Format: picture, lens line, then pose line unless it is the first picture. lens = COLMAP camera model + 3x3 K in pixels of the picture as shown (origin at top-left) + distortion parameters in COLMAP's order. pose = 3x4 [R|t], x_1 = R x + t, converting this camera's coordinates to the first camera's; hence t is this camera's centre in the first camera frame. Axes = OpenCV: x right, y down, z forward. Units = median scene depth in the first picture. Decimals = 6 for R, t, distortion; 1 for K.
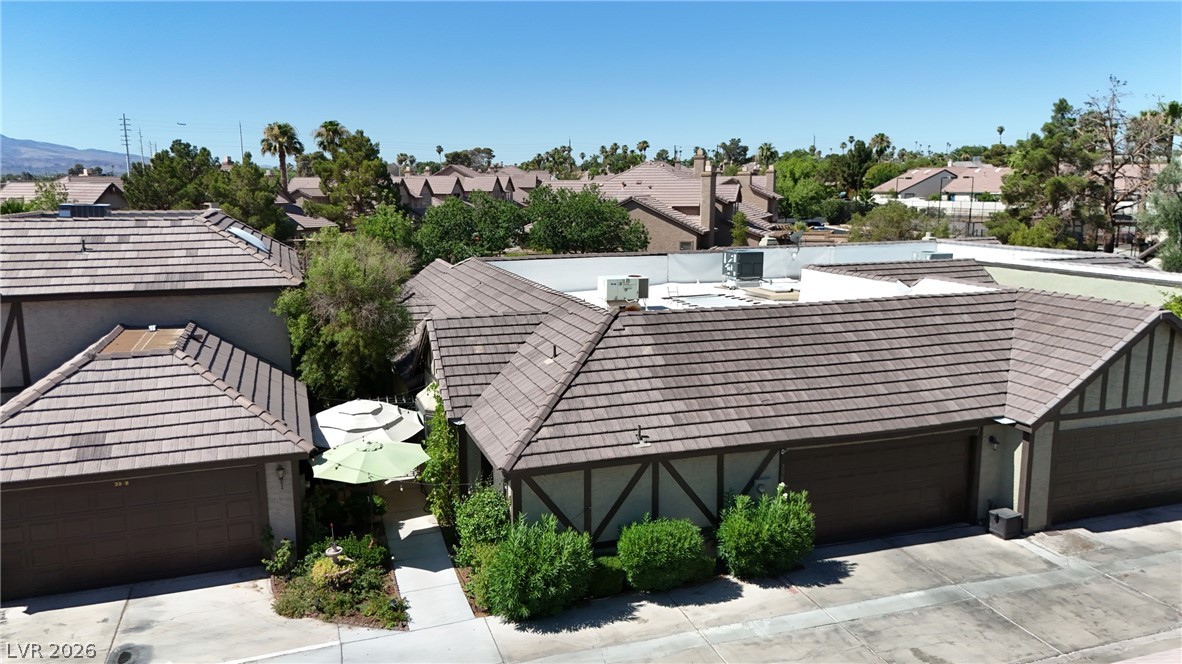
lens RADIAL K [[880.7, 0, 591.0], [0, 880.7, 332.0], [0, 0, 1]] dist [0.081726, -0.115917]
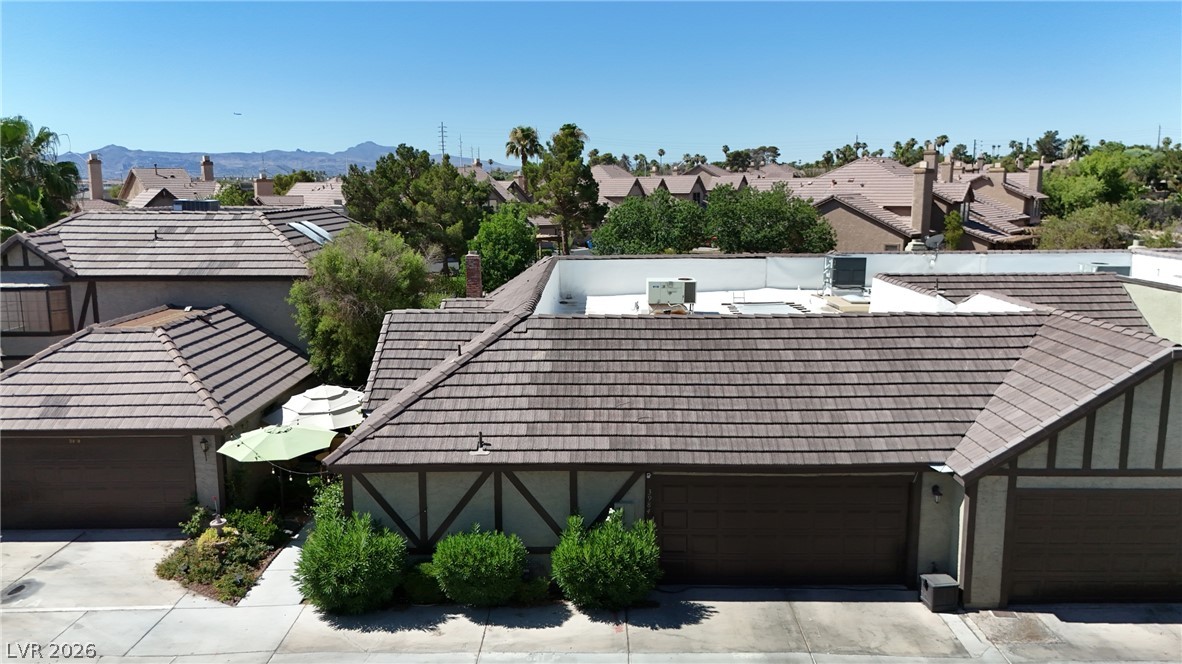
lens RADIAL K [[880.7, 0, 591.0], [0, 880.7, 332.0], [0, 0, 1]] dist [0.081726, -0.115917]
pose [[0.943036, 0.055394, -0.328048, 0.423430], [-0.055165, 0.998427, 0.010014, -0.016947], [0.328086, 0.008653, 0.944608, 0.114662]]
